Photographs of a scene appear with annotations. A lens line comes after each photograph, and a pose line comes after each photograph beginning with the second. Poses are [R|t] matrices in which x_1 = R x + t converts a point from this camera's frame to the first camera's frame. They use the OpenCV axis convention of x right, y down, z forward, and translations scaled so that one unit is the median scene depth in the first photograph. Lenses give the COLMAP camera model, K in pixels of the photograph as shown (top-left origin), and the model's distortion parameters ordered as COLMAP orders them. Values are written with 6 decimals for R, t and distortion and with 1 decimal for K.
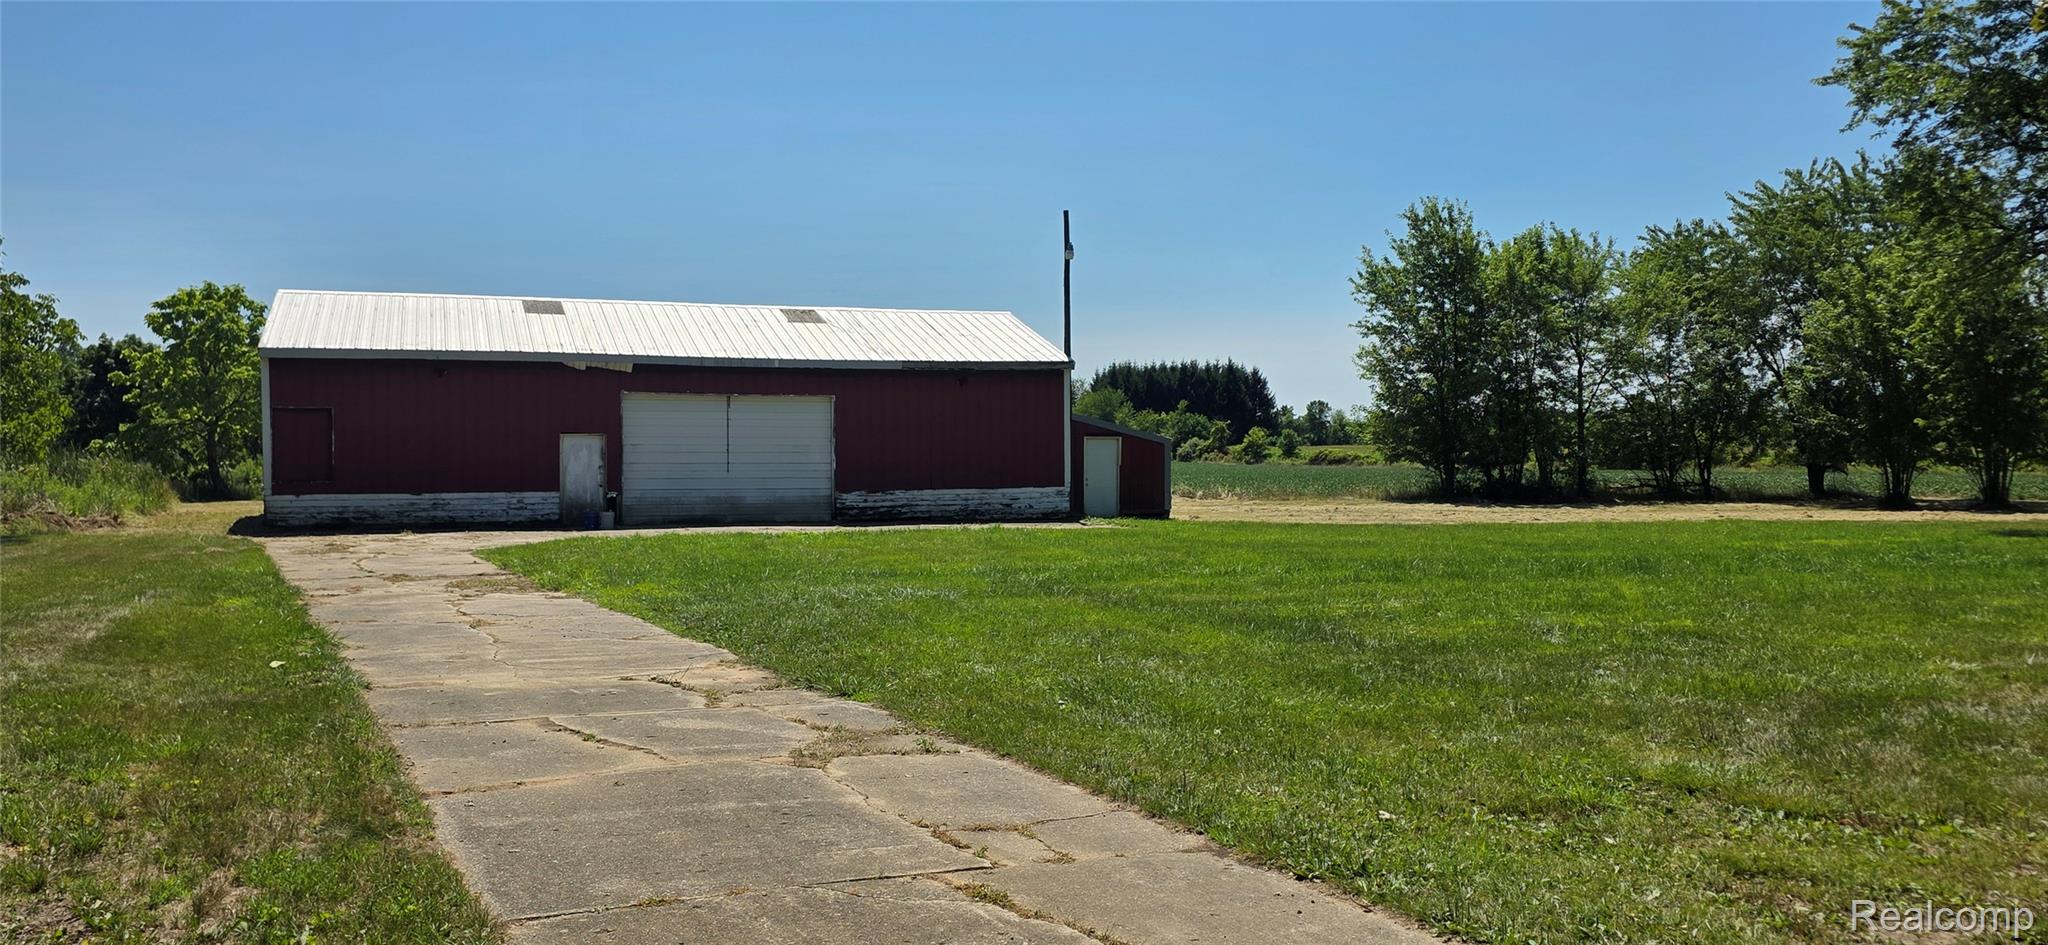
lens RADIAL K [[1570.1, 0, 1019.9], [0, 1570.1, 532.9], [0, 0, 1]] dist [0.085746, -0.000180]
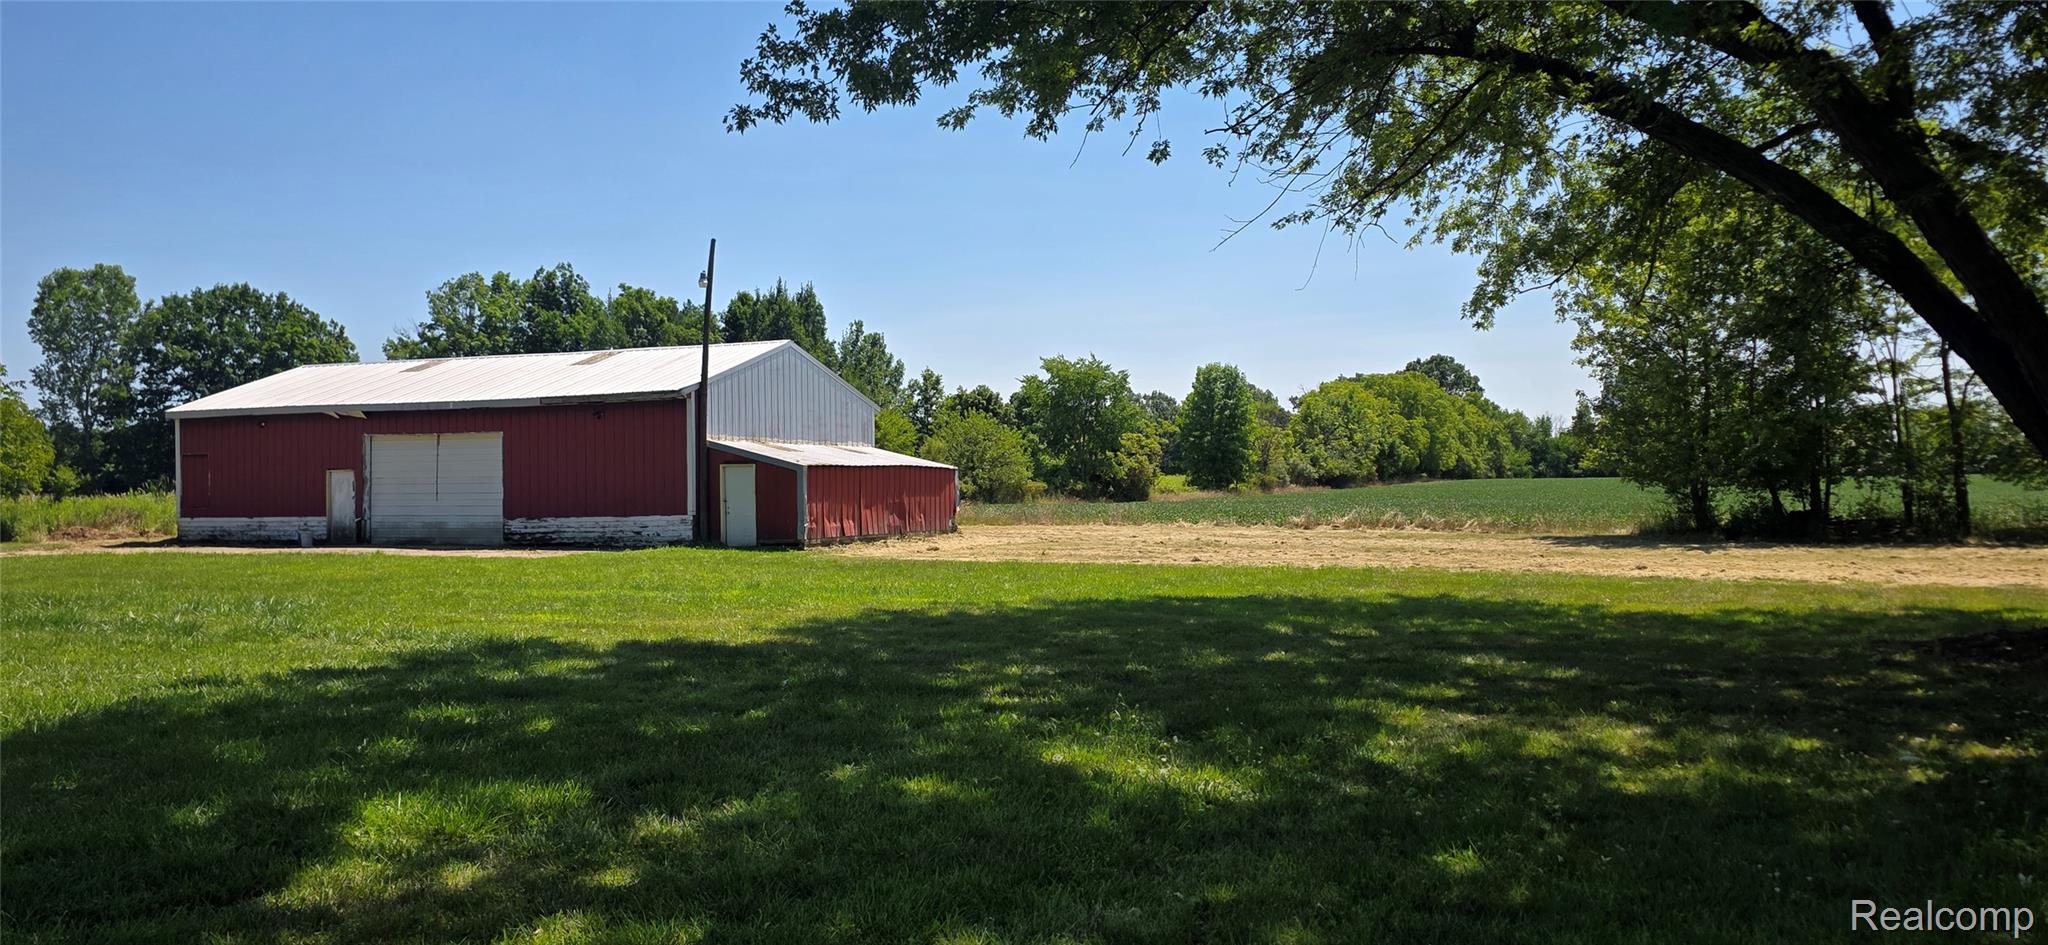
lens RADIAL K [[1559.0, 0, 1024.0], [0, 1559.0, 472.5], [0, 0, 1]] dist [0.100464, -0.137015]
pose [[0.728989, -0.011286, -0.684432, 0.906870], [-0.025682, 0.998709, -0.043823, -0.019500], [0.684043, 0.049524, 0.727758, 0.448792]]
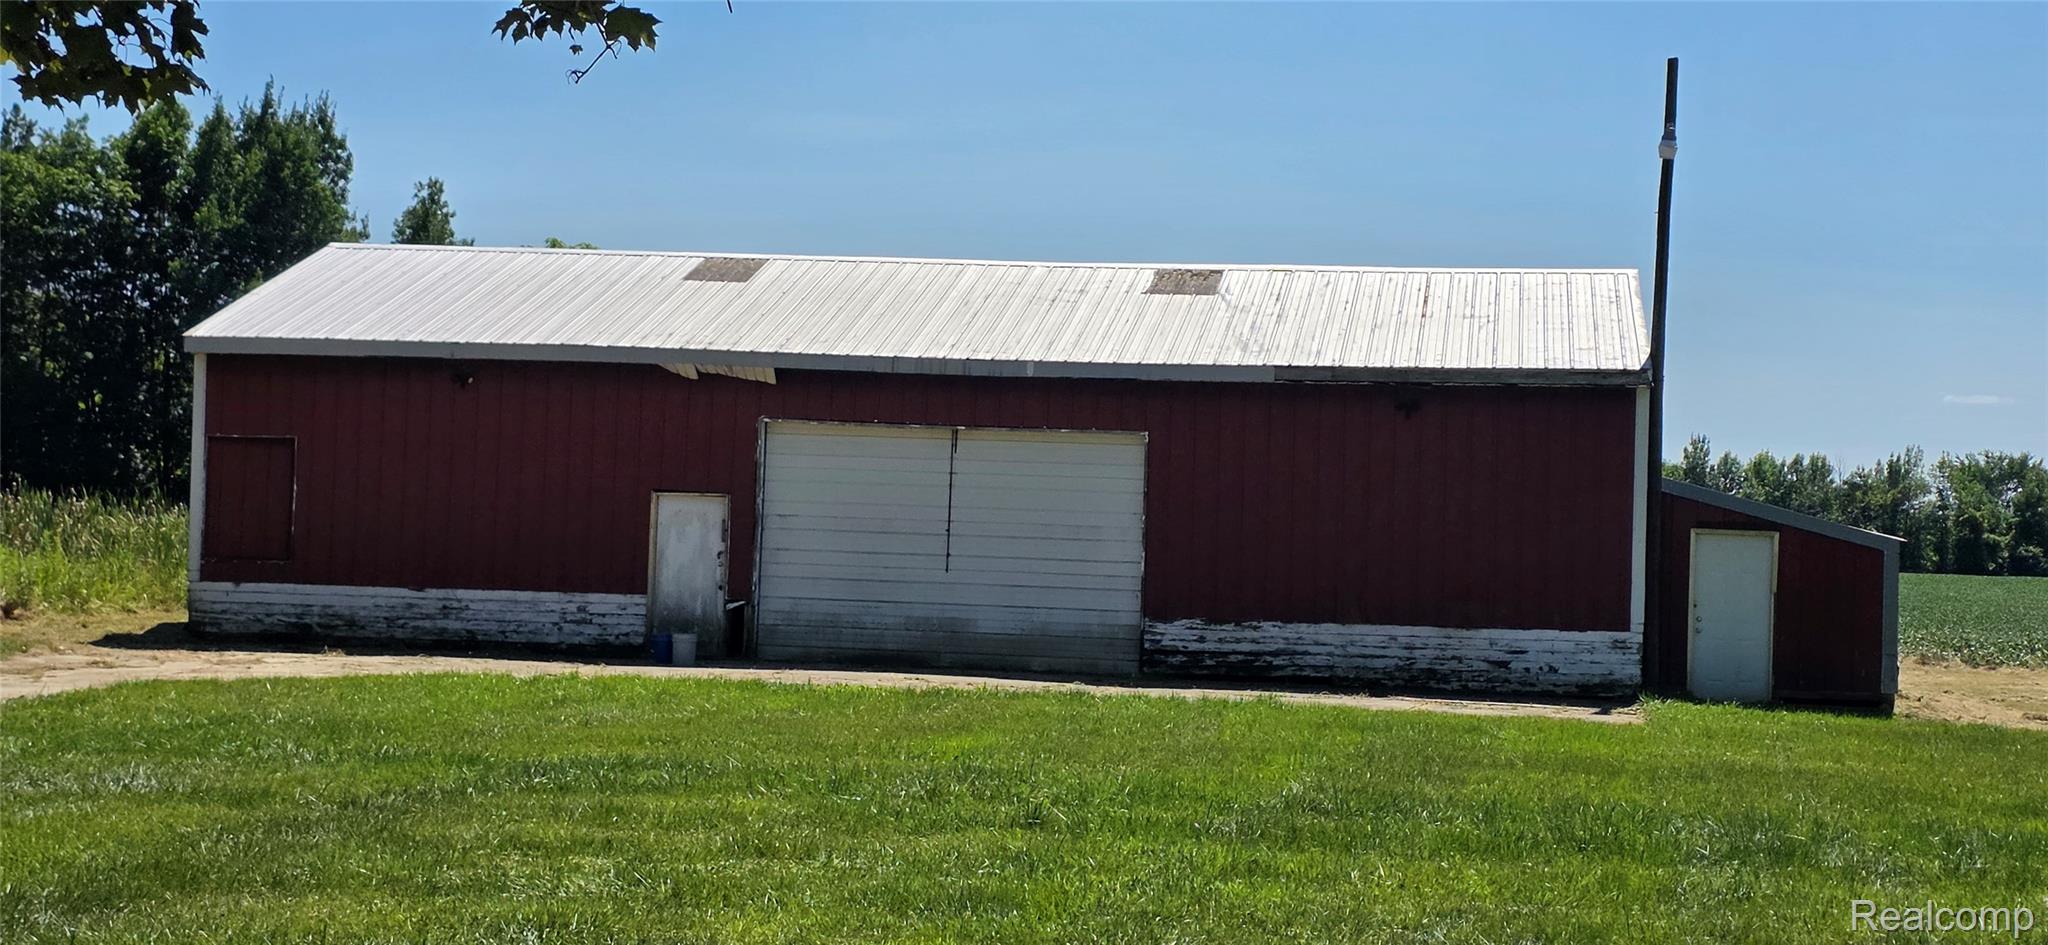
lens RADIAL K [[2995.1, 0, 1024.0], [0, 2995.1, 472.5], [0, 0, 1]] dist [0.142836, -0.010040]
pose [[0.888931, 0.022632, -0.457483, 0.296937], [-0.059278, 0.996063, -0.065907, -0.006786], [0.454190, 0.085705, 0.886773, 0.110052]]
